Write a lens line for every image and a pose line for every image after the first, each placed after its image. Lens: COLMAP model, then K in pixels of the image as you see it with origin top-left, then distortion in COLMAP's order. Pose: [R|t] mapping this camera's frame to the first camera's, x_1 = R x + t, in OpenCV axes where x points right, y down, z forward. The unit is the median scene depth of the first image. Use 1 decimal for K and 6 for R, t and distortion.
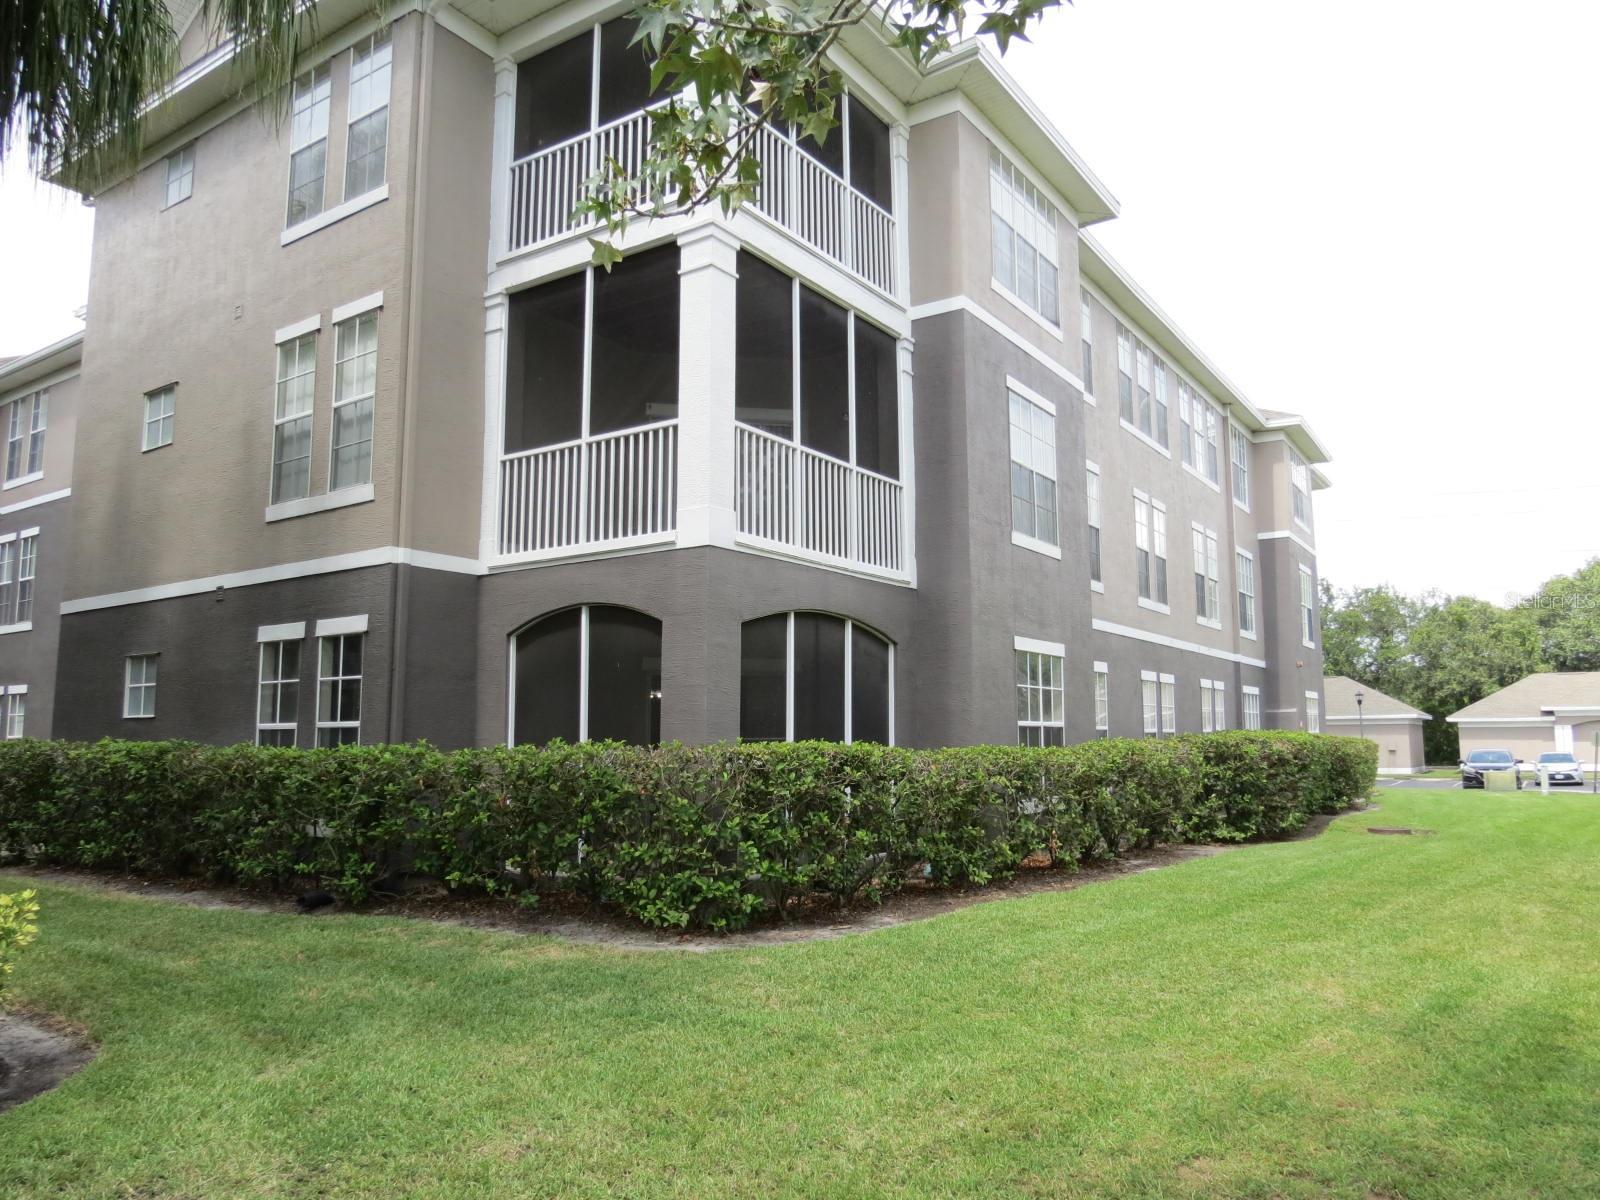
lens RADIAL K [[1132.7, 0, 811.0], [0, 1132.7, 593.5], [0, 0, 1]] dist [-0.041023, 0.020196]
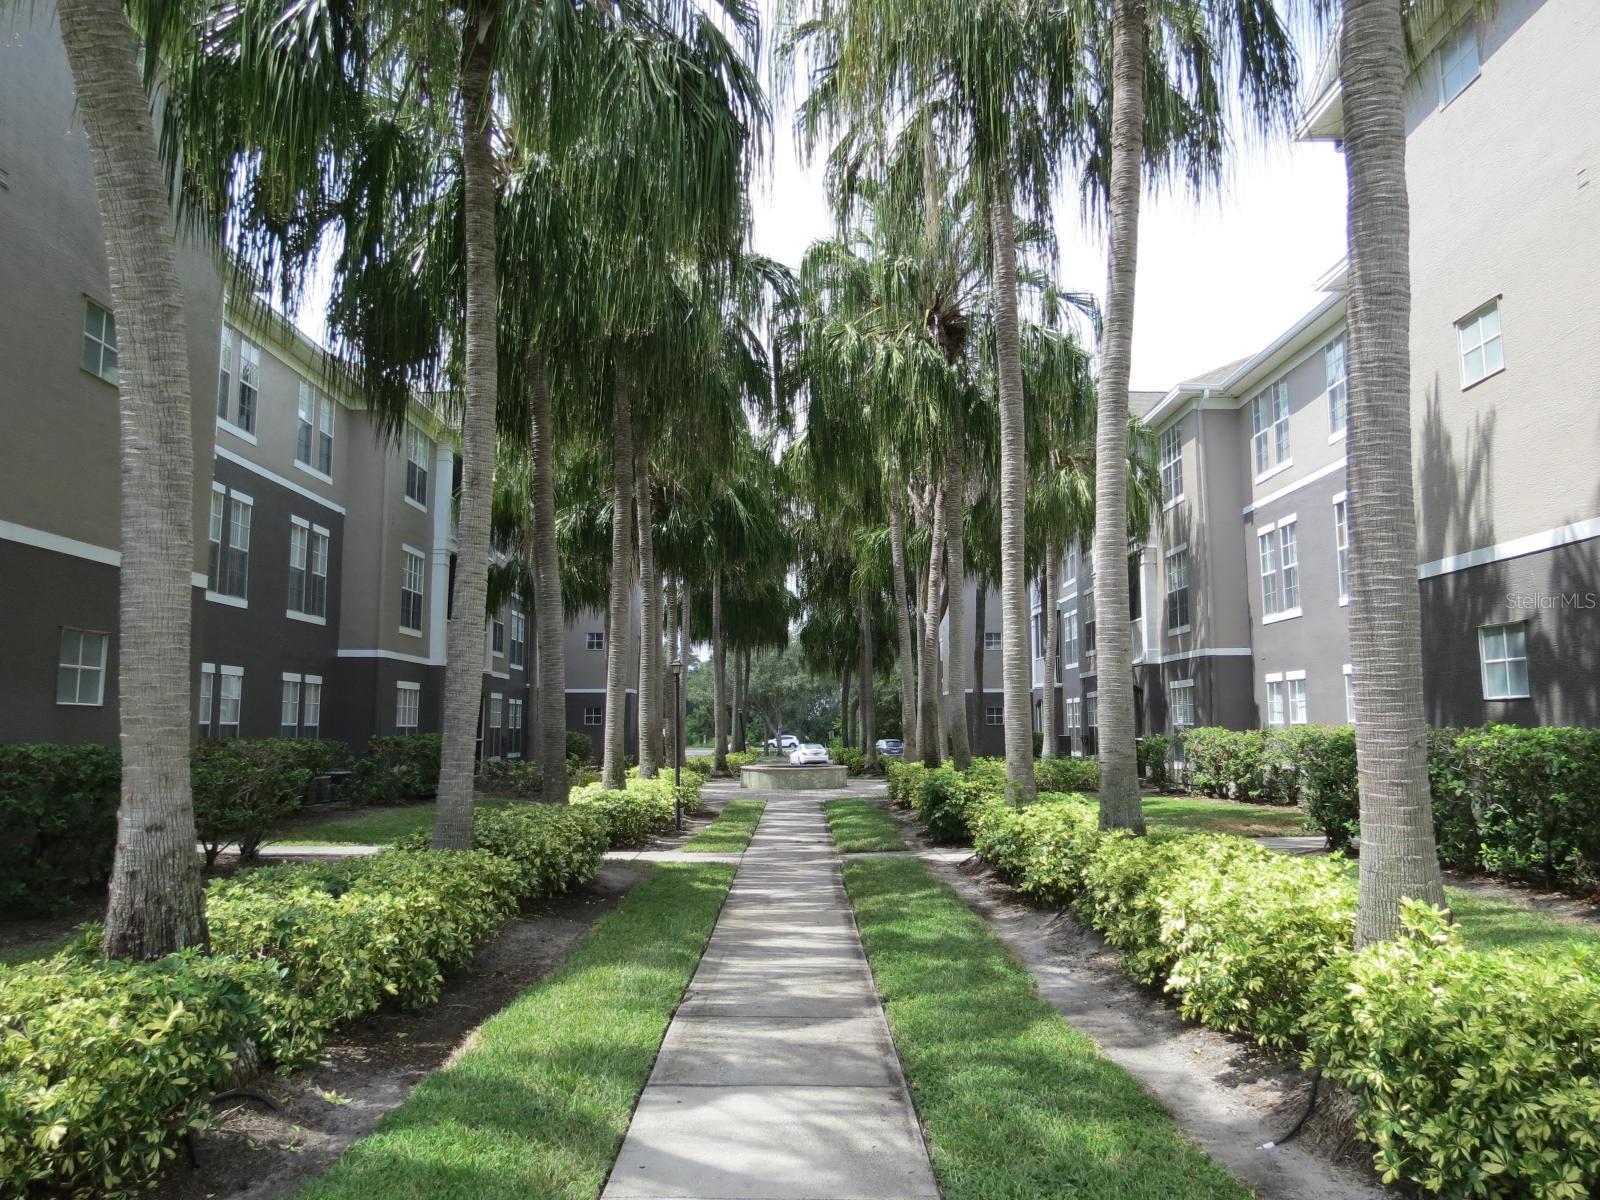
lens RADIAL K [[1132.7, 0, 811.0], [0, 1132.7, 593.5], [0, 0, 1]] dist [-0.041023, 0.020196]
pose [[0.571995, -0.090023, -0.815302, -0.199888], [0.101544, 0.994085, -0.038523, 0.011219], [0.813948, -0.060754, 0.577753, 0.088285]]
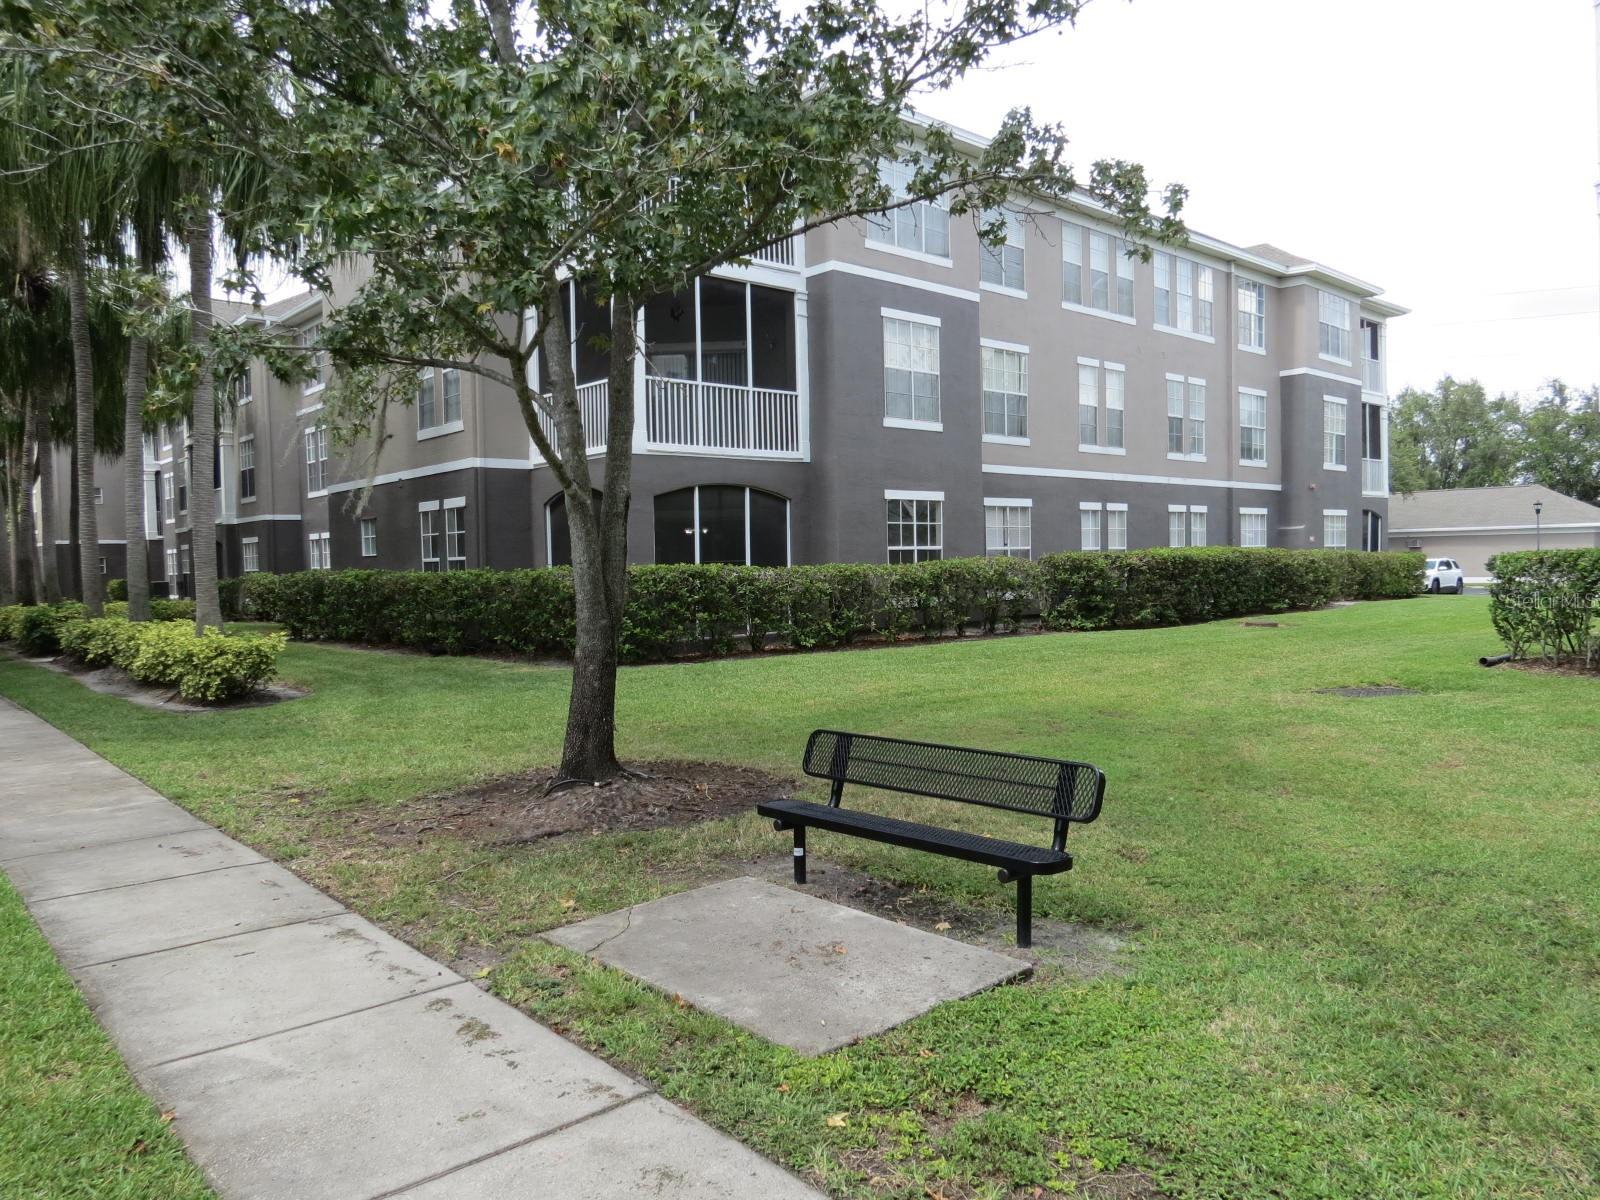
lens RADIAL K [[1132.7, 0, 811.0], [0, 1132.7, 593.5], [0, 0, 1]] dist [-0.041023, 0.020196]
pose [[0.970932, -0.008479, -0.239207, 0.441523], [0.046847, 0.986776, 0.155170, -0.064086], [0.234728, -0.161866, 0.958490, -0.472049]]
